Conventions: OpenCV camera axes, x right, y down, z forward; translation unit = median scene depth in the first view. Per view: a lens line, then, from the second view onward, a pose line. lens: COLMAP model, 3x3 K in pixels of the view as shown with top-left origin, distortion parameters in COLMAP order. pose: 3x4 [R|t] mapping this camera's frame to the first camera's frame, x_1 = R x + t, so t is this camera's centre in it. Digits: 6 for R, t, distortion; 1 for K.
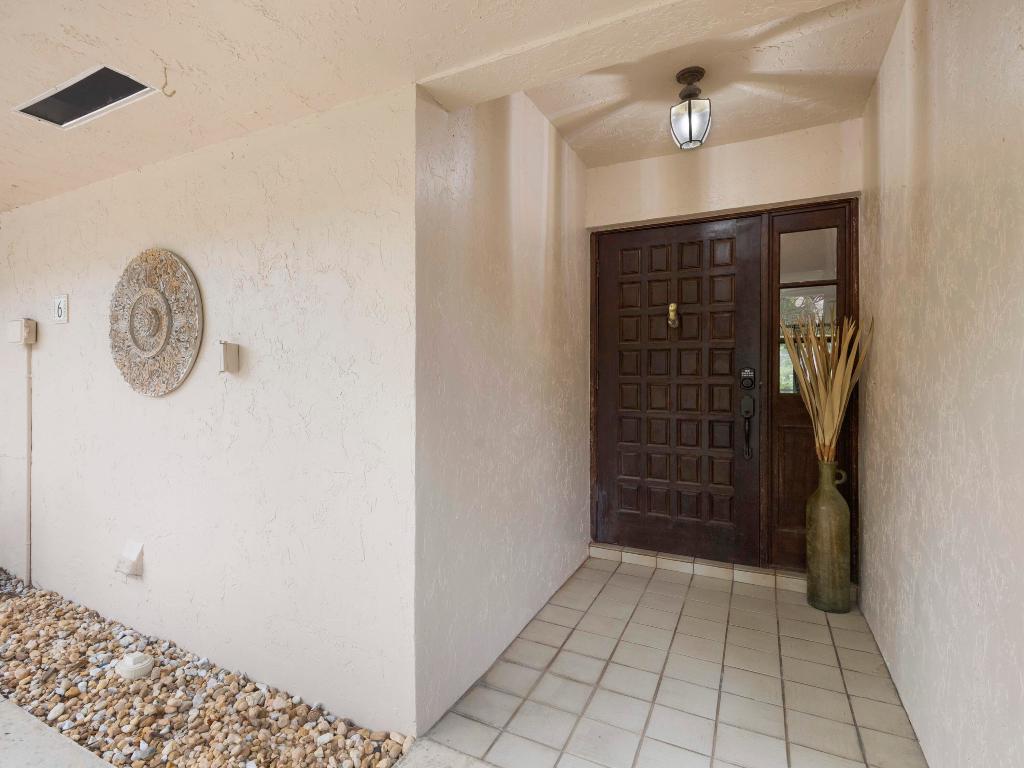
lens RADIAL K [[529.9, 0, 512.4], [0, 529.9, 381.1], [0, 0, 1]] dist [0.027355, -0.000342]
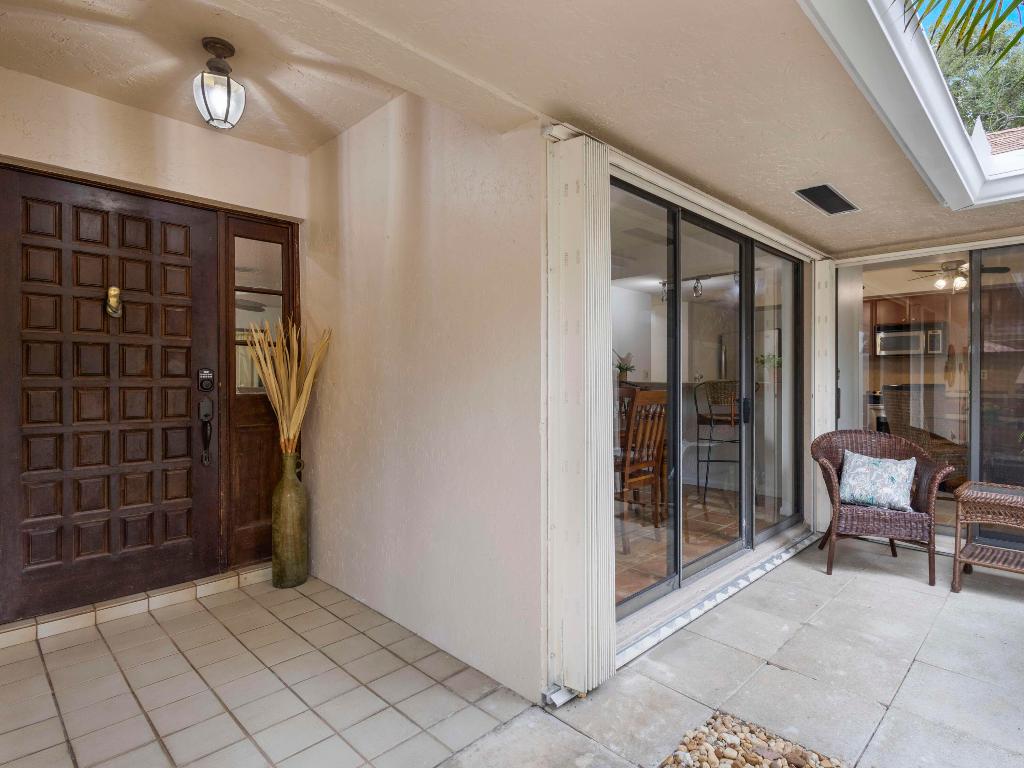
lens RADIAL K [[534.8, 0, 512.0], [0, 534.8, 384.0], [0, 0, 1]] dist [0.035784, -0.001088]
pose [[0.341297, -0.012689, 0.939870, -0.274849], [0.010144, 0.999900, 0.009816, -0.001624], [-0.939901, 0.006184, 0.341392, 0.157450]]
